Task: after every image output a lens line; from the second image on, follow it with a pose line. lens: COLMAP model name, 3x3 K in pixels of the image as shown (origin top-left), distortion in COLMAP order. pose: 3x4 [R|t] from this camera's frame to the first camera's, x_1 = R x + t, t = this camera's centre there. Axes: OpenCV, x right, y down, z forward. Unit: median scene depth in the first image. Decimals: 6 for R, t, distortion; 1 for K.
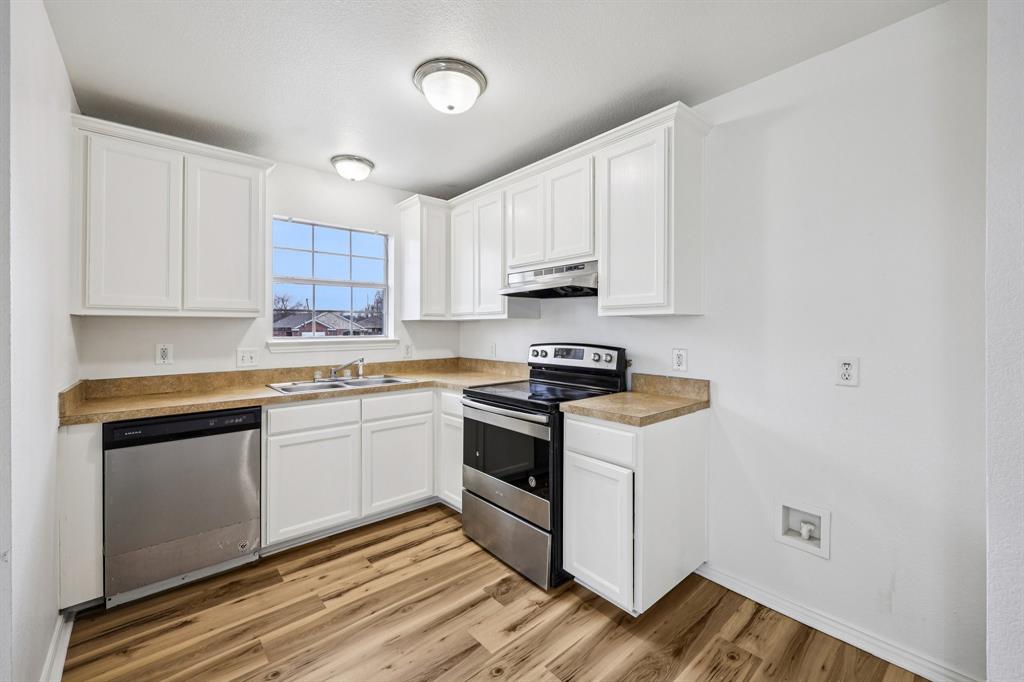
lens RADIAL K [[418.0, 0, 512.7], [0, 418.0, 330.7], [0, 0, 1]] dist [0.003147, -0.000547]
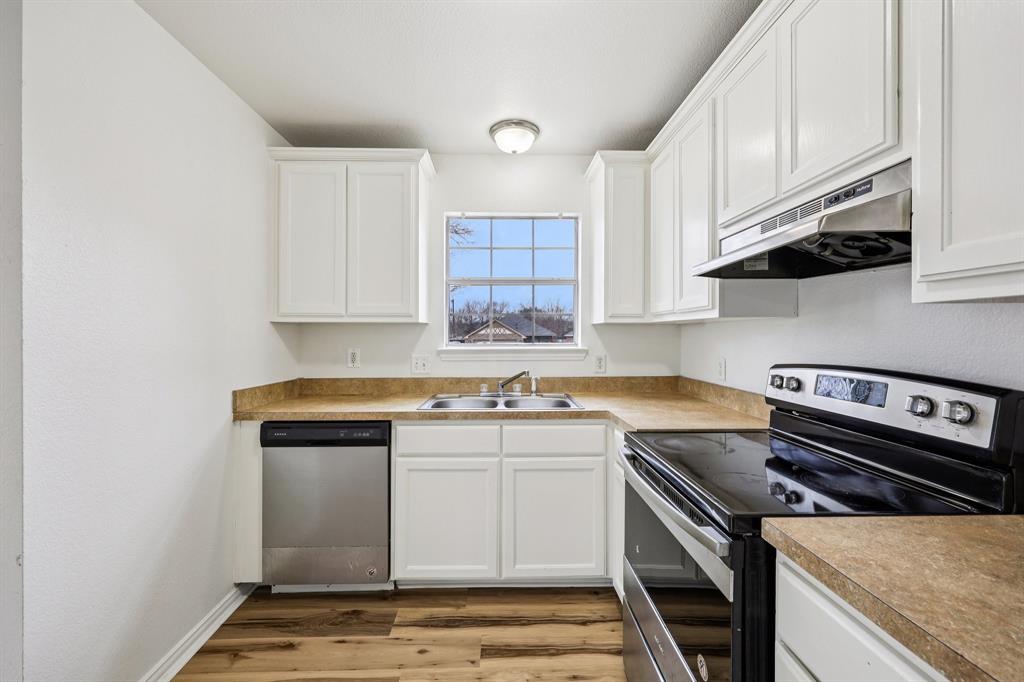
lens RADIAL K [[418.0, 0, 508.9], [0, 418.0, 332.5], [0, 0, 1]] dist [0.003147, -0.000547]
pose [[0.770072, -0.001397, -0.637956, 0.145305], [-0.005028, 0.999953, -0.008260, -0.002552], [0.637937, 0.009568, 0.770029, 0.415682]]
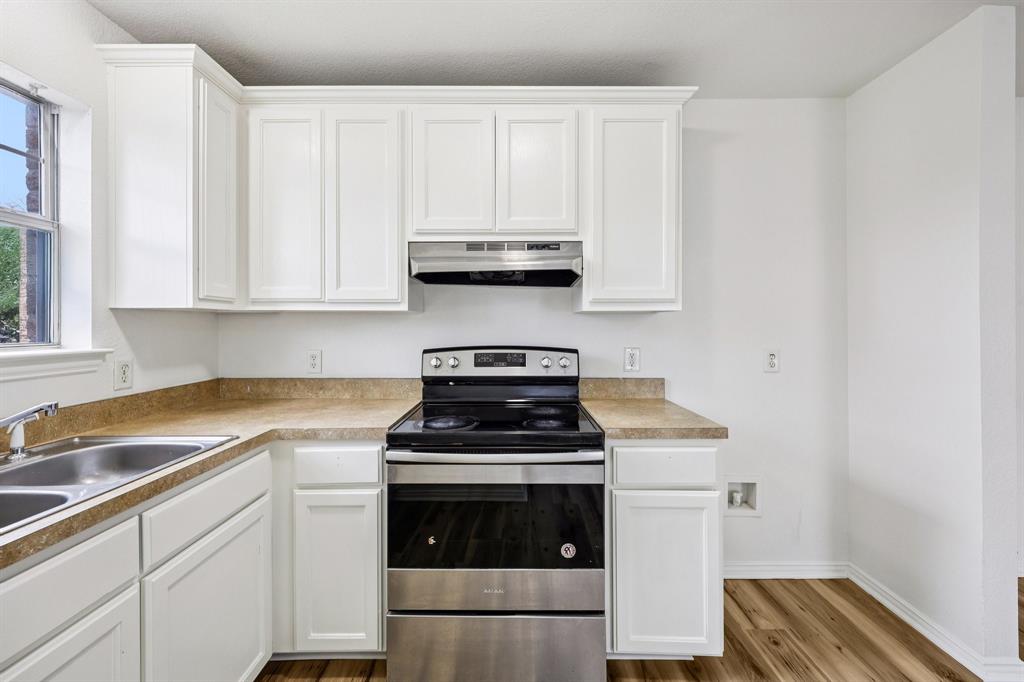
lens RADIAL K [[418.0, 0, 510.0], [0, 418.0, 327.7], [0, 0, 1]] dist [0.003147, -0.000547]
pose [[0.657763, -0.002072, 0.753222, -0.433707], [0.003542, 0.999994, -0.000343, -0.002630], [-0.753216, 0.002894, 0.657767, 0.508876]]
